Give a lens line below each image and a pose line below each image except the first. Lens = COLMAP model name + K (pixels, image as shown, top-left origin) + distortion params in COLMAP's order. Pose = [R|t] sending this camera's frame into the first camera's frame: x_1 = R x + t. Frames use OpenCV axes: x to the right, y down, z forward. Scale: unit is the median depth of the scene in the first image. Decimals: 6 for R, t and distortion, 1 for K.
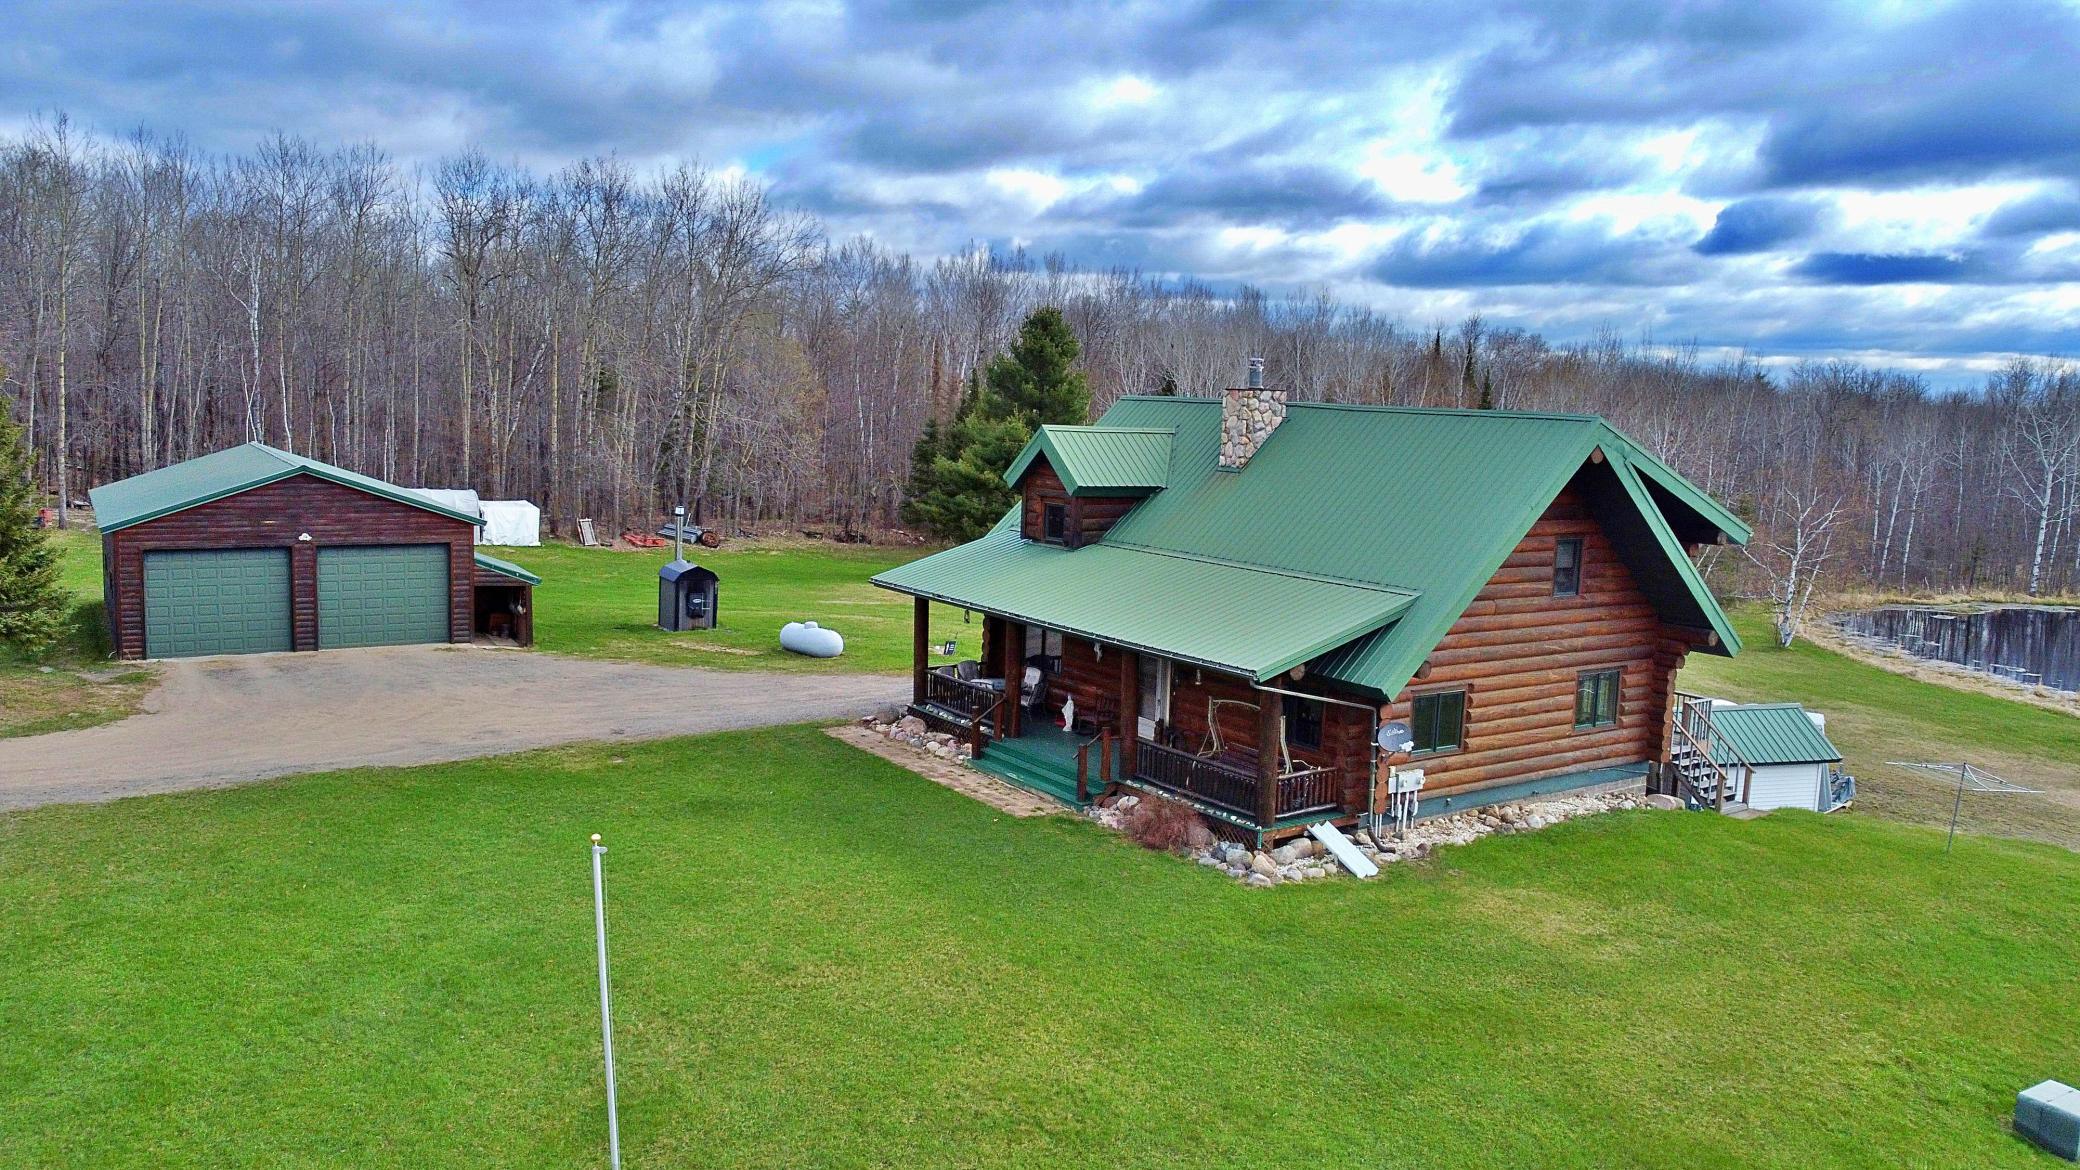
lens RADIAL K [[1535.6, 0, 1040.0], [0, 1535.6, 585.0], [0, 0, 1]] dist [0.011082, -0.010652]
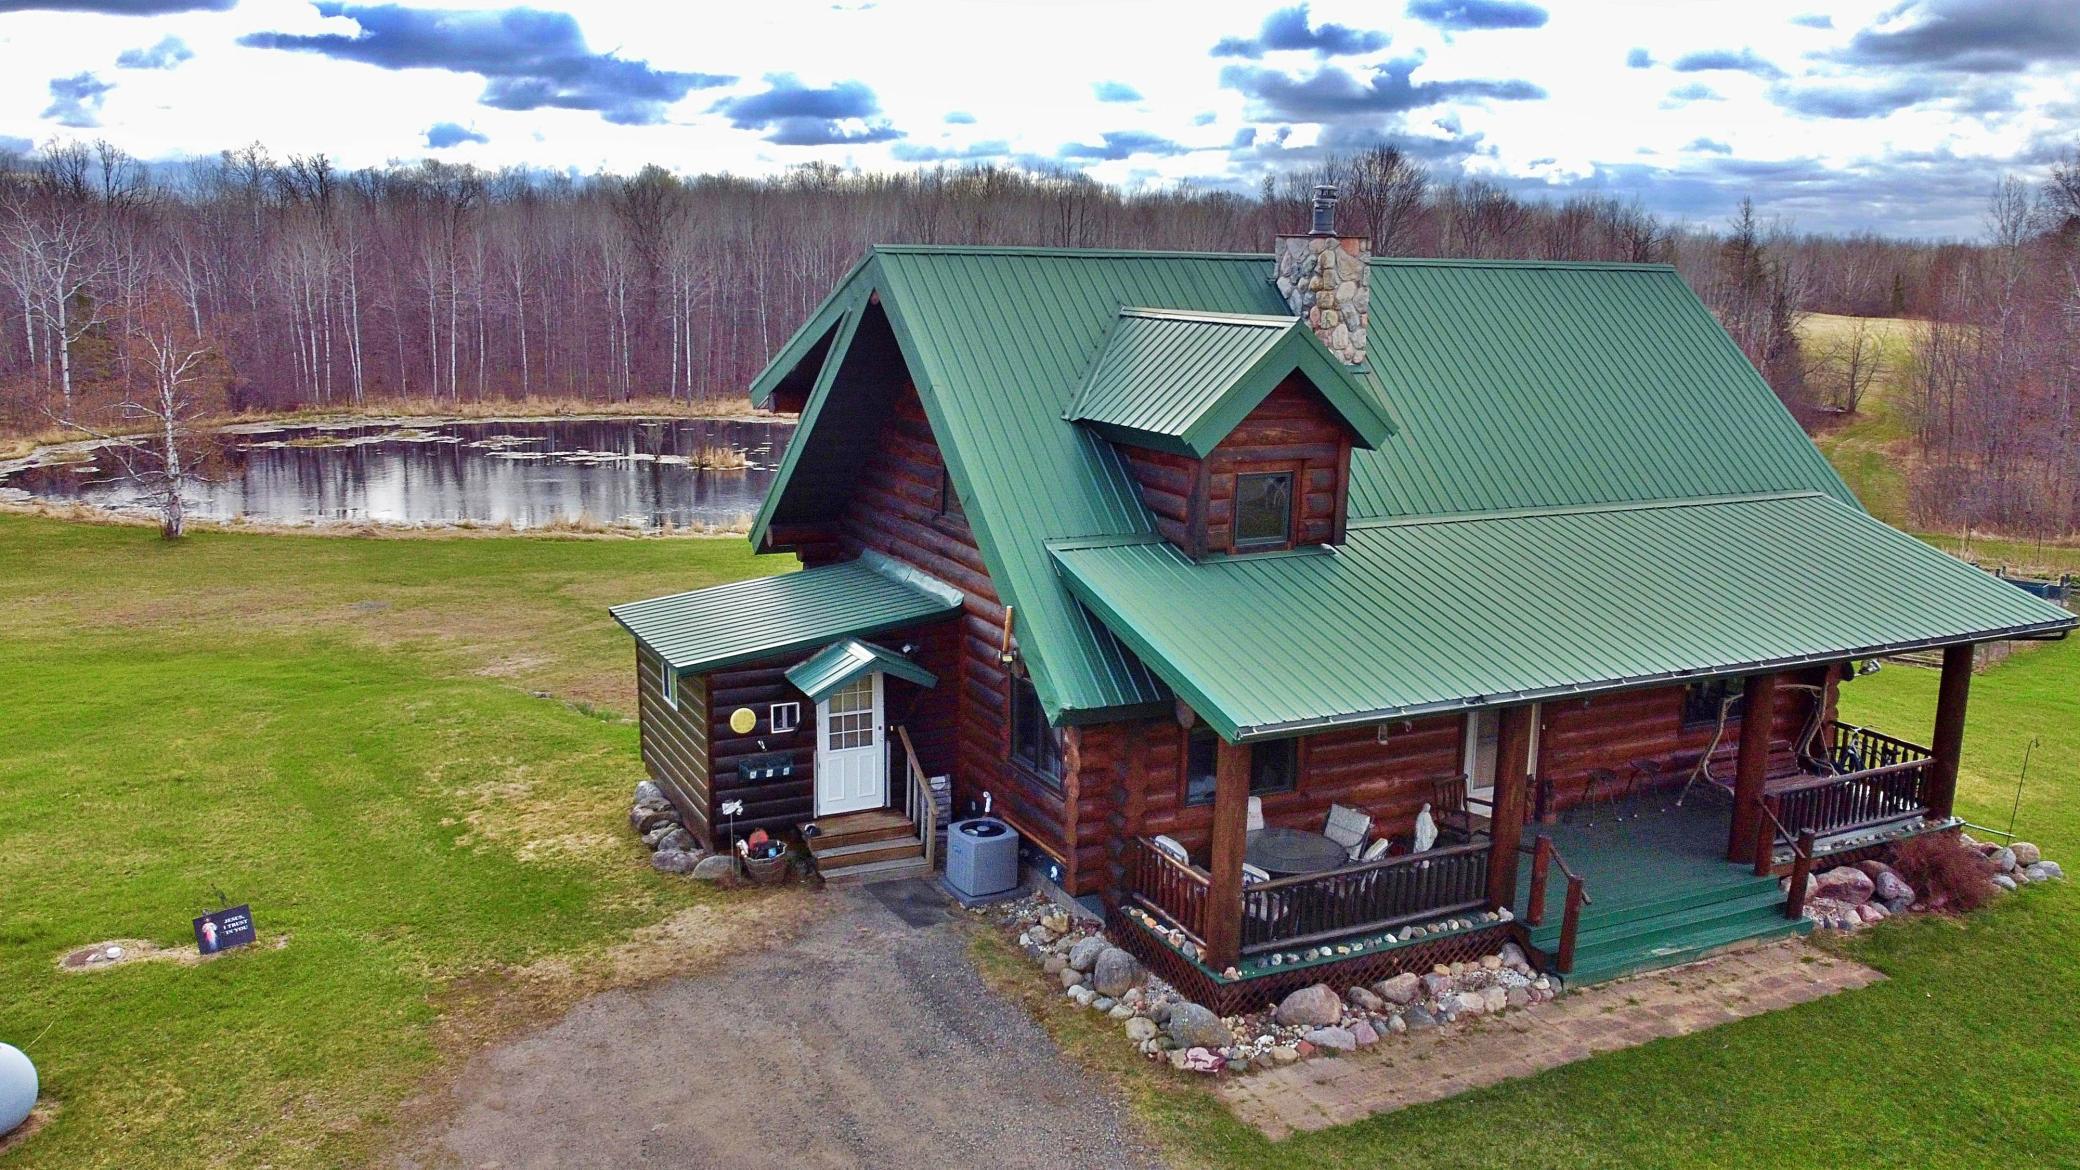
lens RADIAL K [[1624.2, 0, 1040.0], [0, 1624.2, 585.0], [0, 0, 1]] dist [-0.006323, -0.002115]
pose [[0.148810, -0.227887, 0.962249, -0.581061], [0.107514, 0.971043, 0.213343, -0.154317], [-0.983004, 0.071708, 0.169002, 1.094235]]
